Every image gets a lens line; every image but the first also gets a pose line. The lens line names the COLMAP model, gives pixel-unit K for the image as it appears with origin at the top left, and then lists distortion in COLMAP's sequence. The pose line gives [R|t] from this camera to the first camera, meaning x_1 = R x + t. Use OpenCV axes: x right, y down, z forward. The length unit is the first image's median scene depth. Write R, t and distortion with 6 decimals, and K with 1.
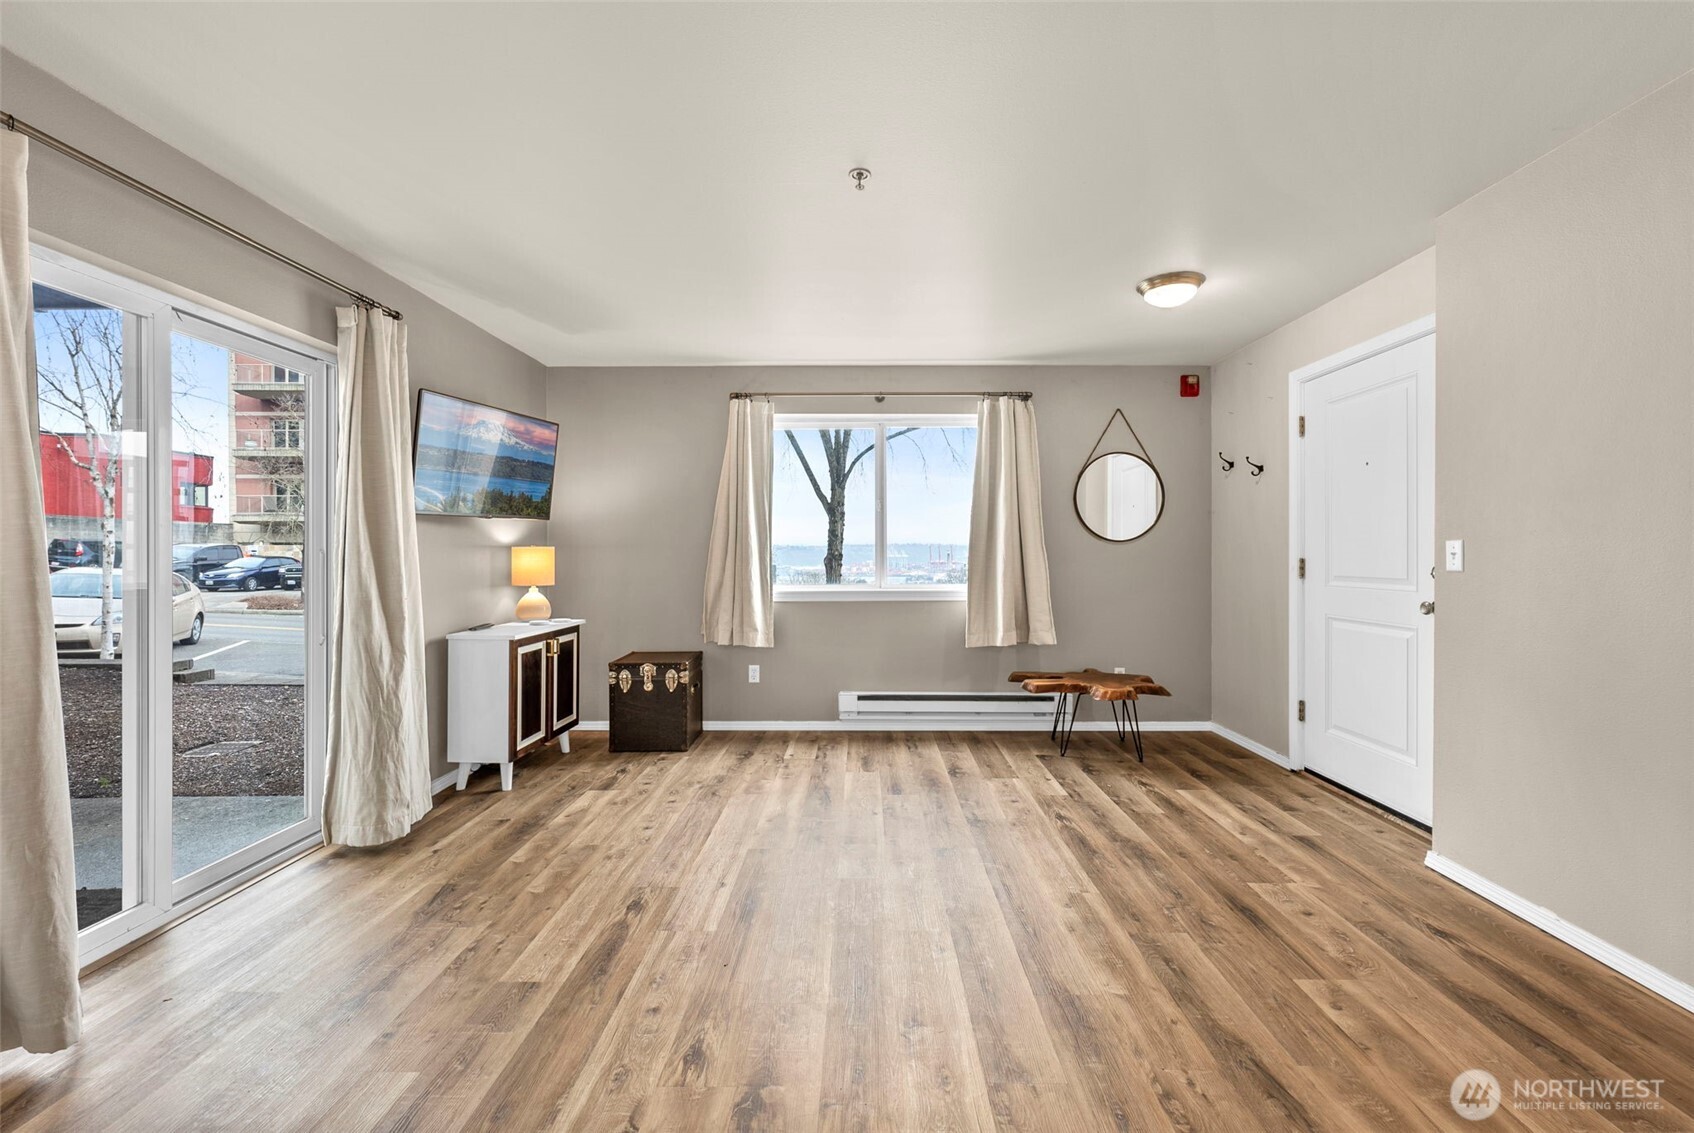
lens RADIAL K [[691.8, 0, 857.7], [0, 691.8, 558.2], [0, 0, 1]] dist [0.002950, 0.000247]
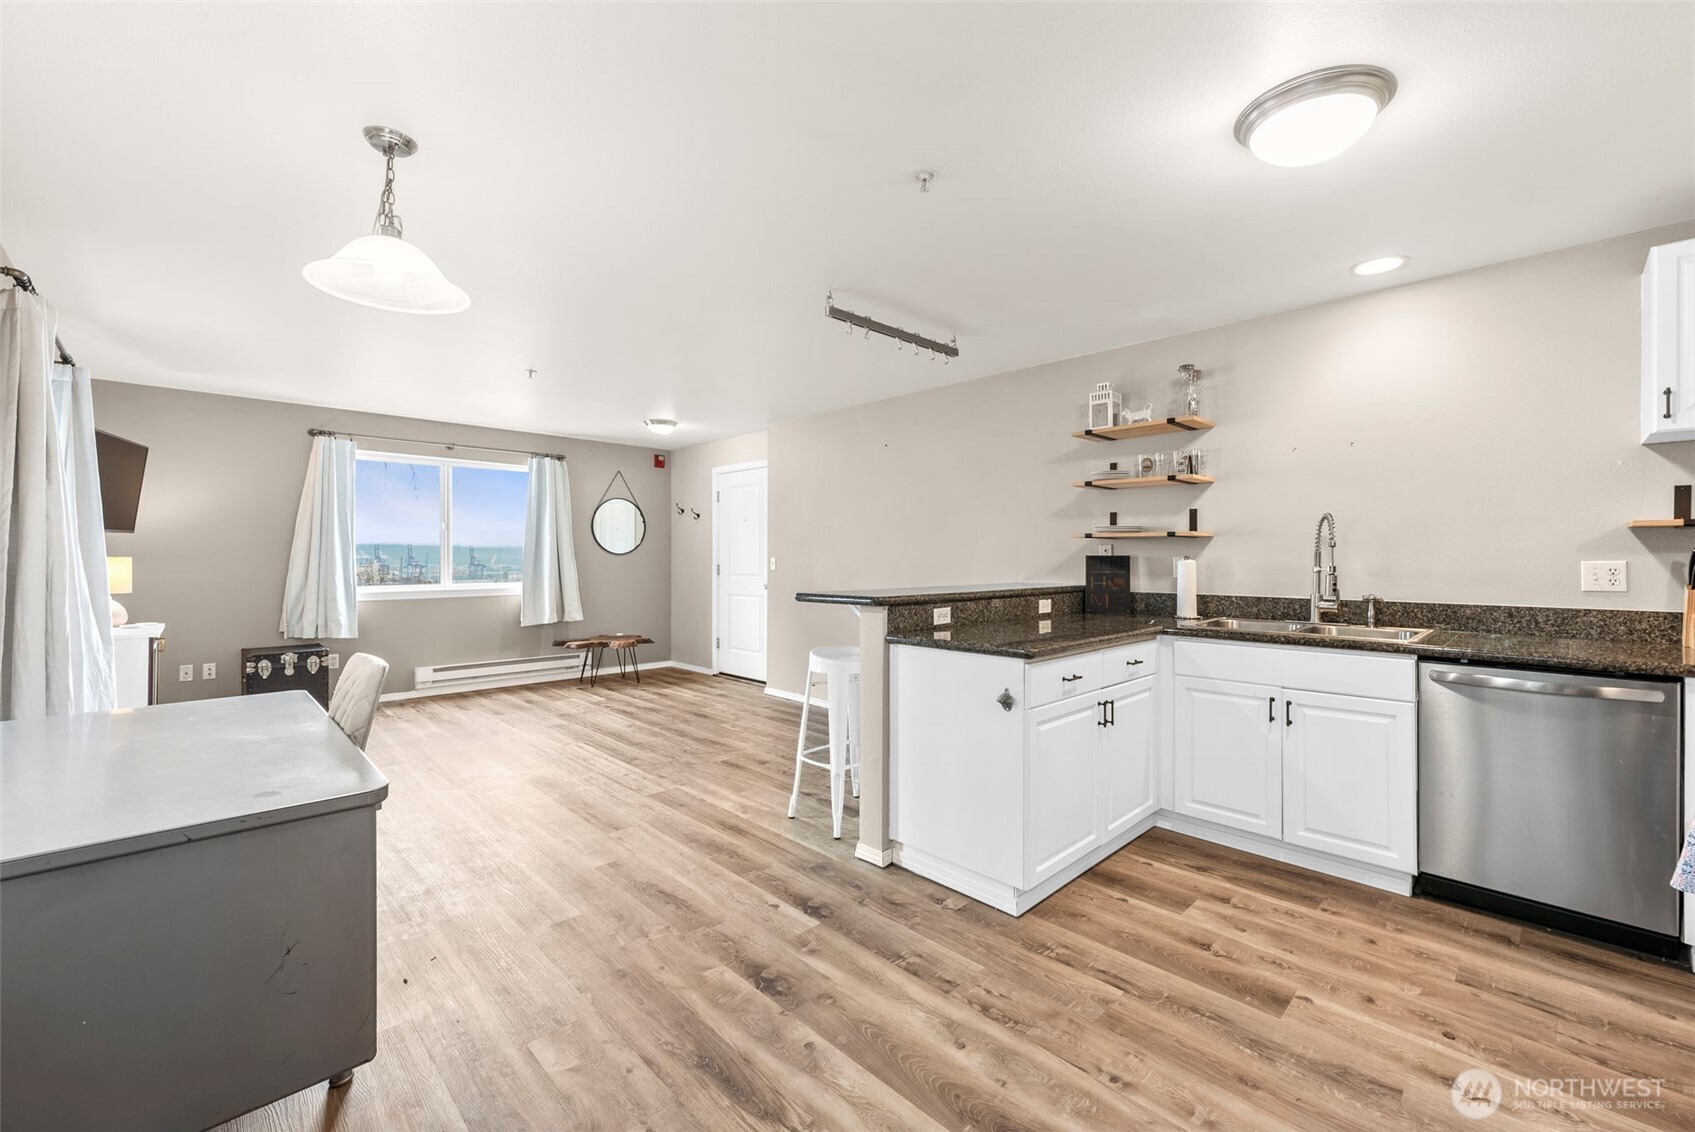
lens RADIAL K [[692.2, 0, 858.2], [0, 692.2, 557.7], [0, 0, 1]] dist [0.002950, 0.000247]
pose [[0.707494, 0.002137, 0.706716, -0.525318], [0.001889, 0.999986, -0.004915, -0.010737], [-0.706716, 0.004812, 0.707480, -0.755613]]
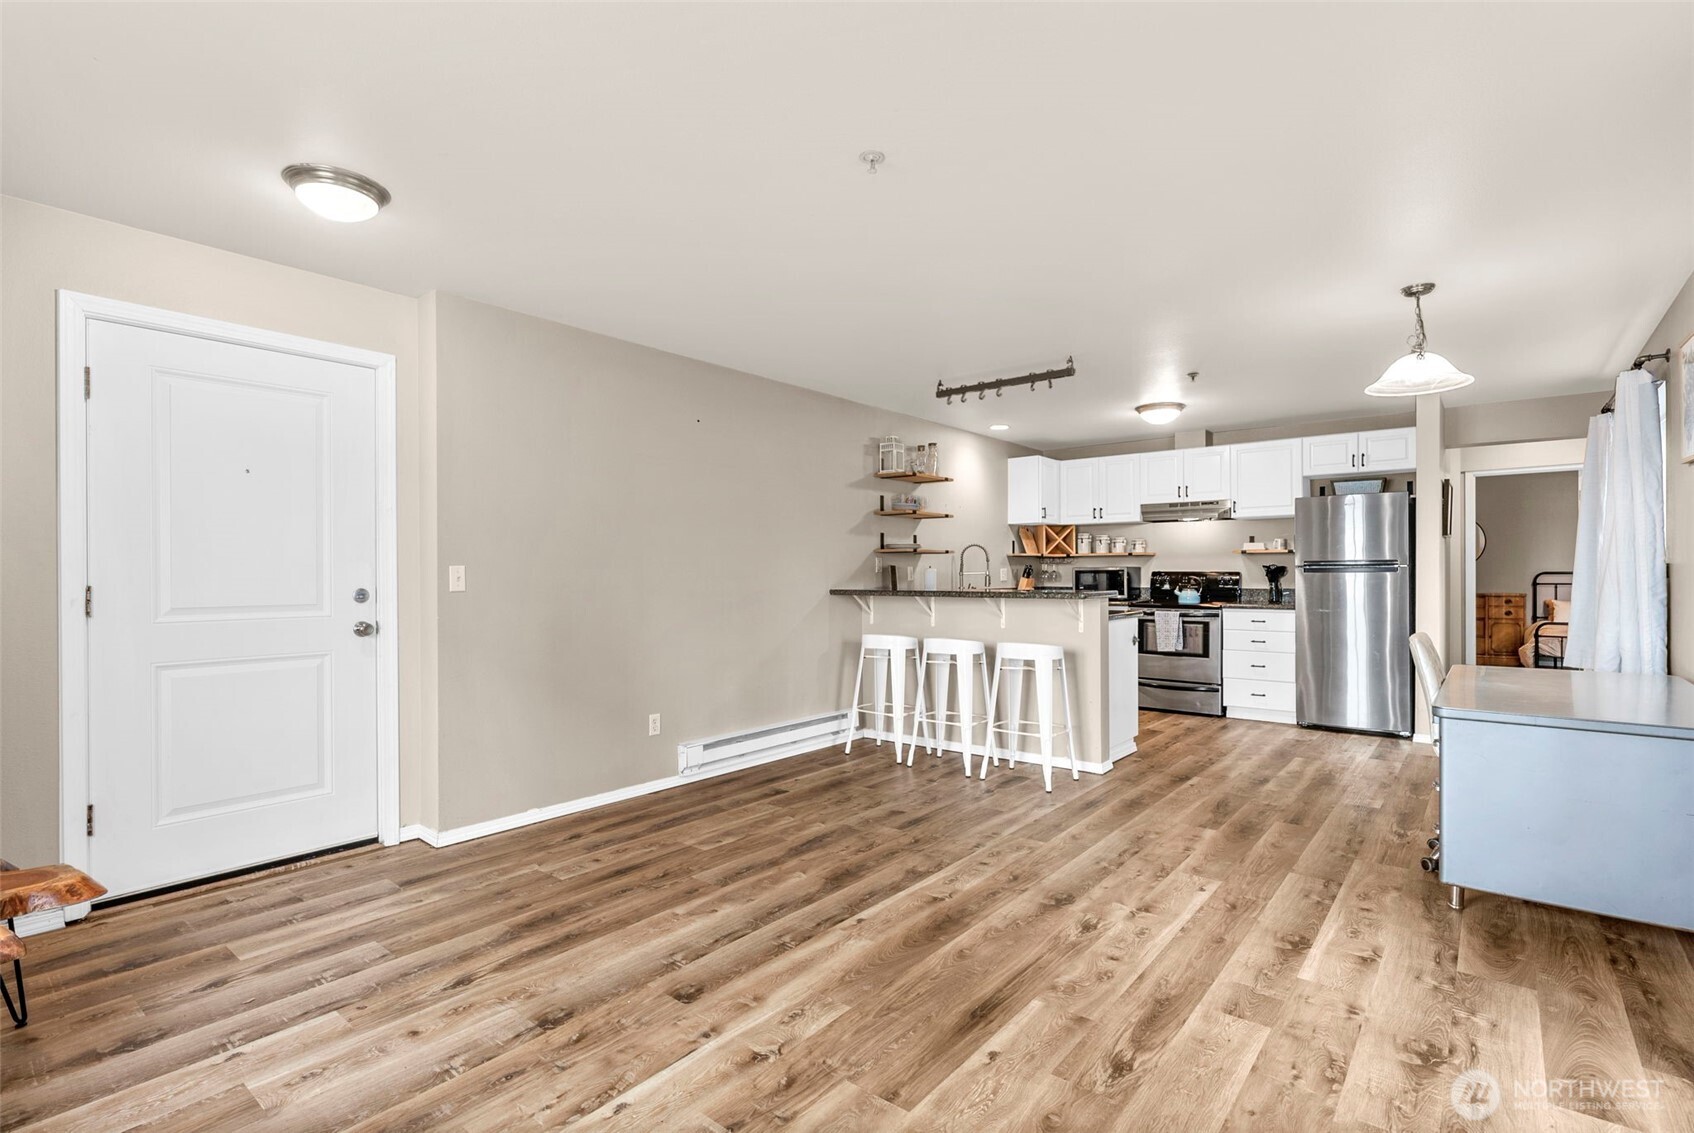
lens RADIAL K [[808.3, 0, 857.4], [0, 808.3, 574.1], [0, 0, 1]] dist [-0.001810, -0.000071]
pose [[-0.787292, 0.004458, 0.616564, -0.458169], [0.009387, 0.999945, 0.004756, -0.009058], [-0.616509, 0.009532, -0.787290, 1.337489]]
